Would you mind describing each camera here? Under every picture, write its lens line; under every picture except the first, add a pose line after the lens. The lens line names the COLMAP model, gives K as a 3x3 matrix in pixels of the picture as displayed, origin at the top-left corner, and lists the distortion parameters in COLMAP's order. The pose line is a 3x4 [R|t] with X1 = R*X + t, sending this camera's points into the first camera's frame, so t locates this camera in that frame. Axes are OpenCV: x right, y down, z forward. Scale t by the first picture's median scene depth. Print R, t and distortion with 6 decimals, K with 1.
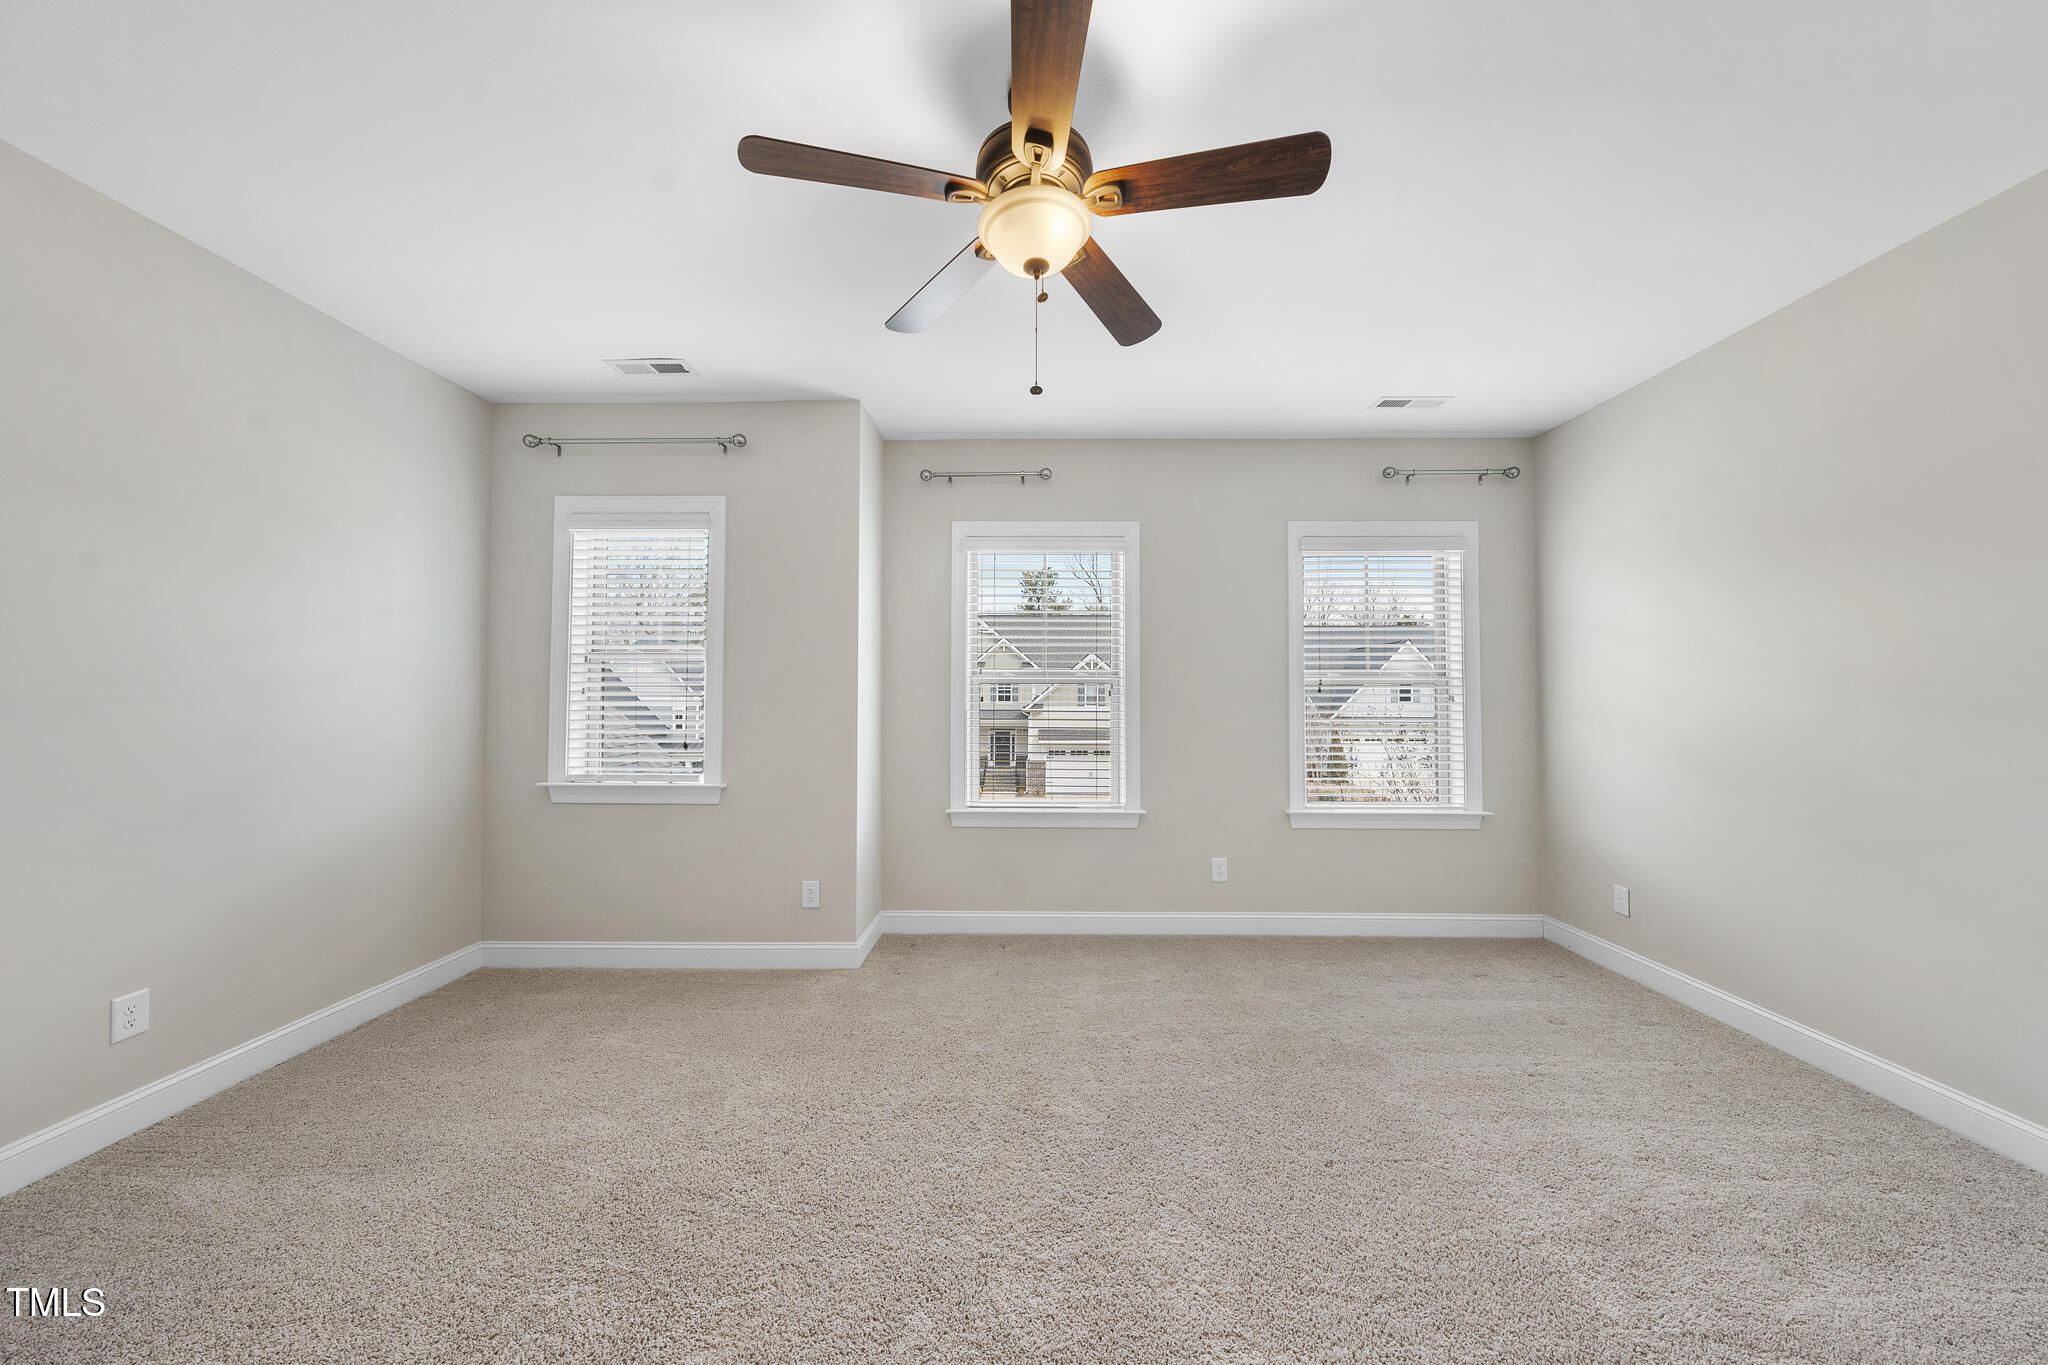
lens RADIAL K [[693.0, 0, 1024.0], [0, 693.0, 682.5], [0, 0, 1]] dist [-0.002324, -0.000103]
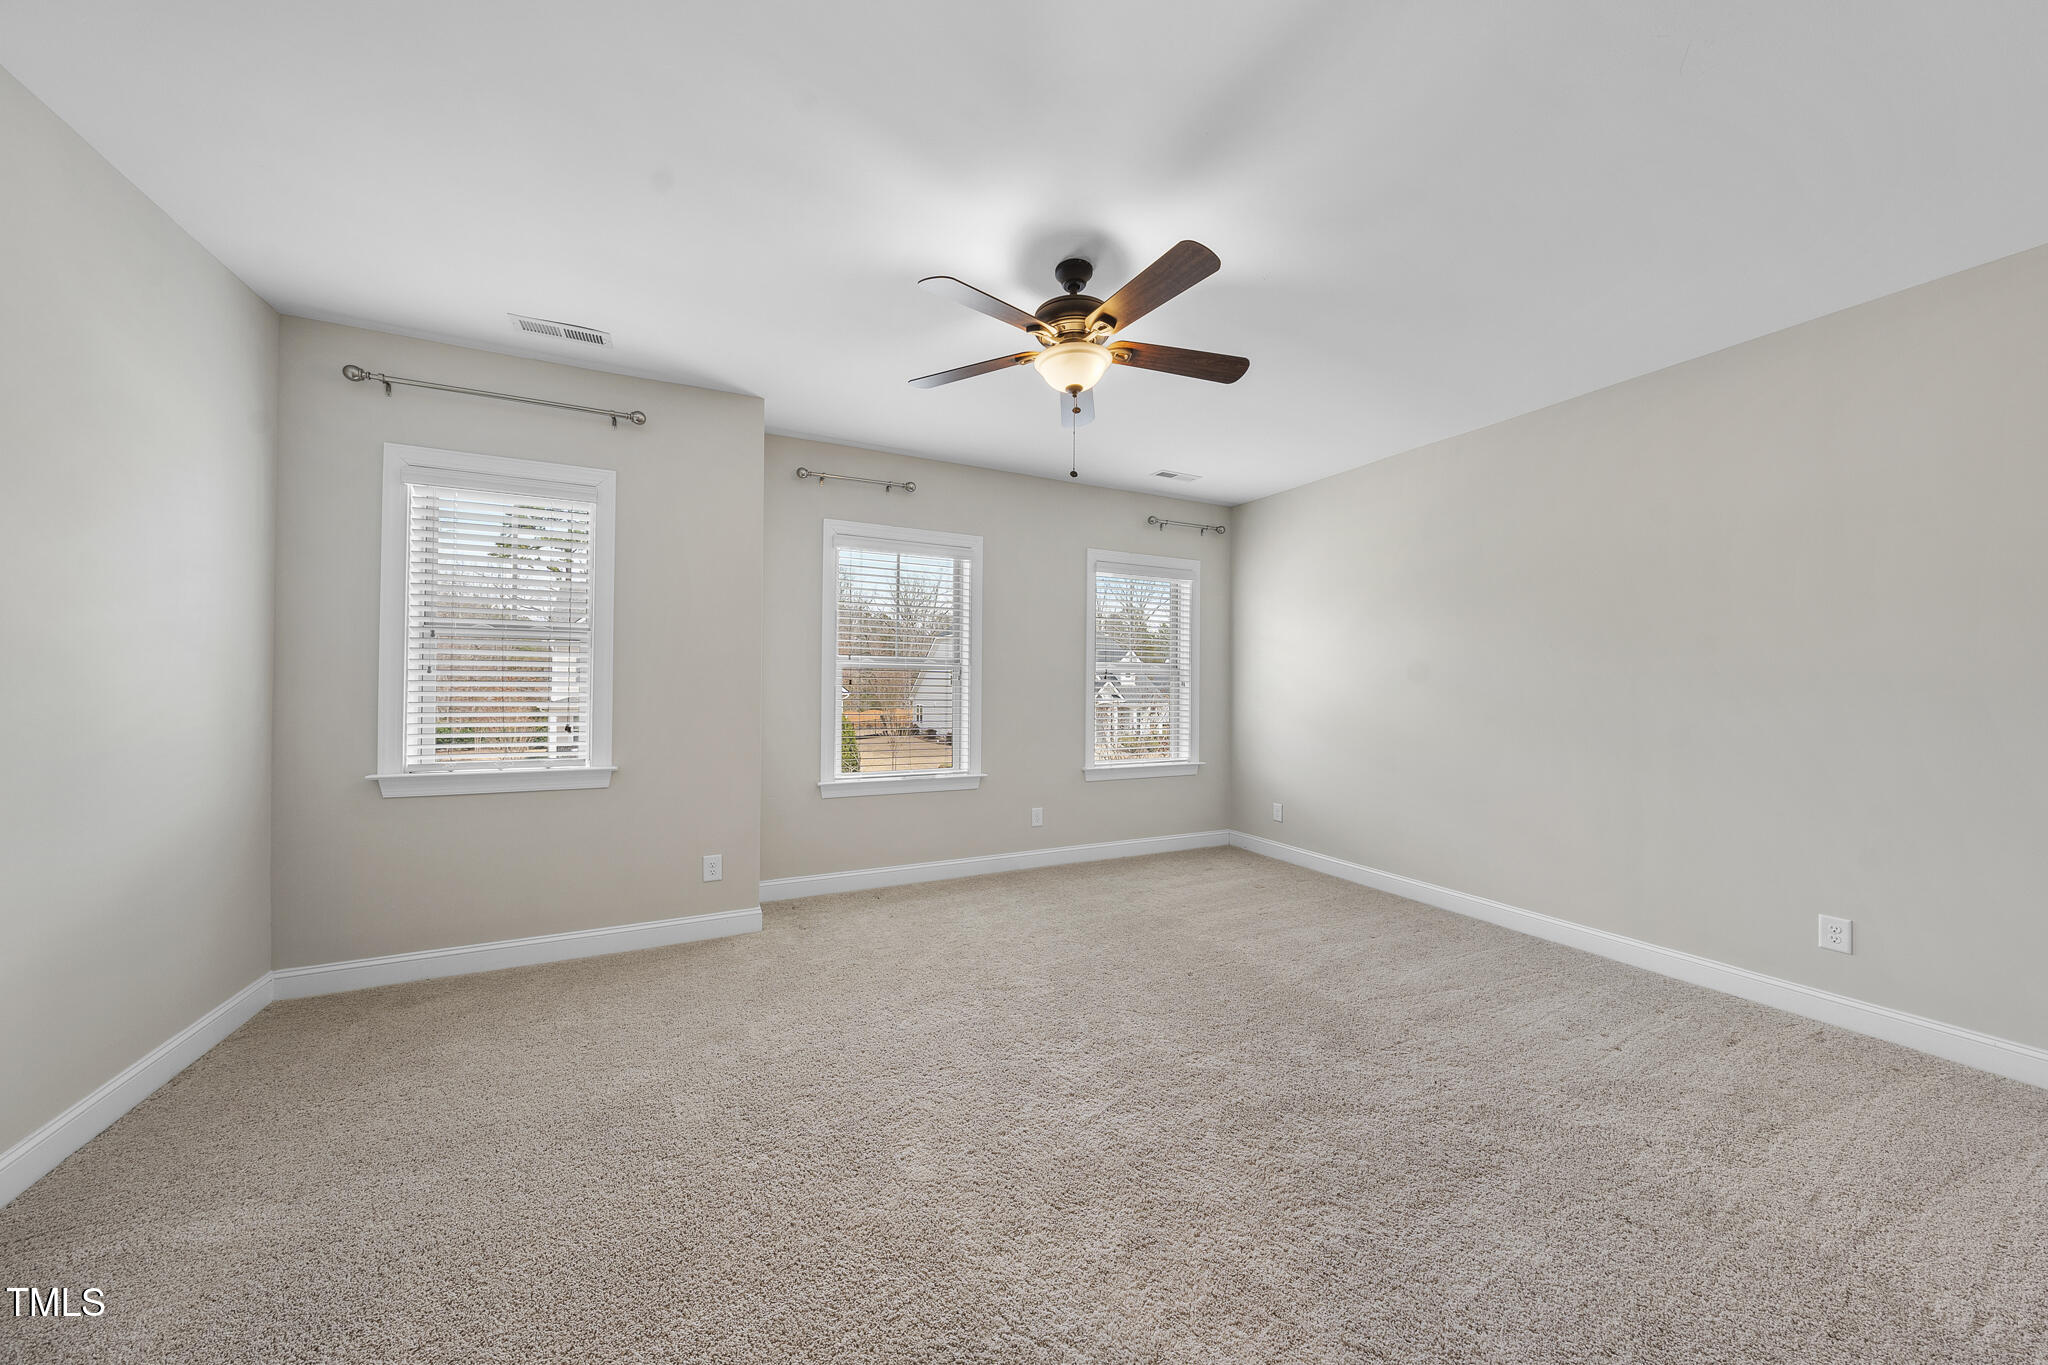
lens RADIAL K [[693.0, 0, 1024.0], [0, 693.0, 682.5], [0, 0, 1]] dist [-0.002324, -0.000103]
pose [[0.890390, 0.007281, 0.455141, -0.363354], [-0.018442, 0.999628, 0.020088, -0.002936], [-0.454825, -0.026280, 0.890193, -0.134501]]
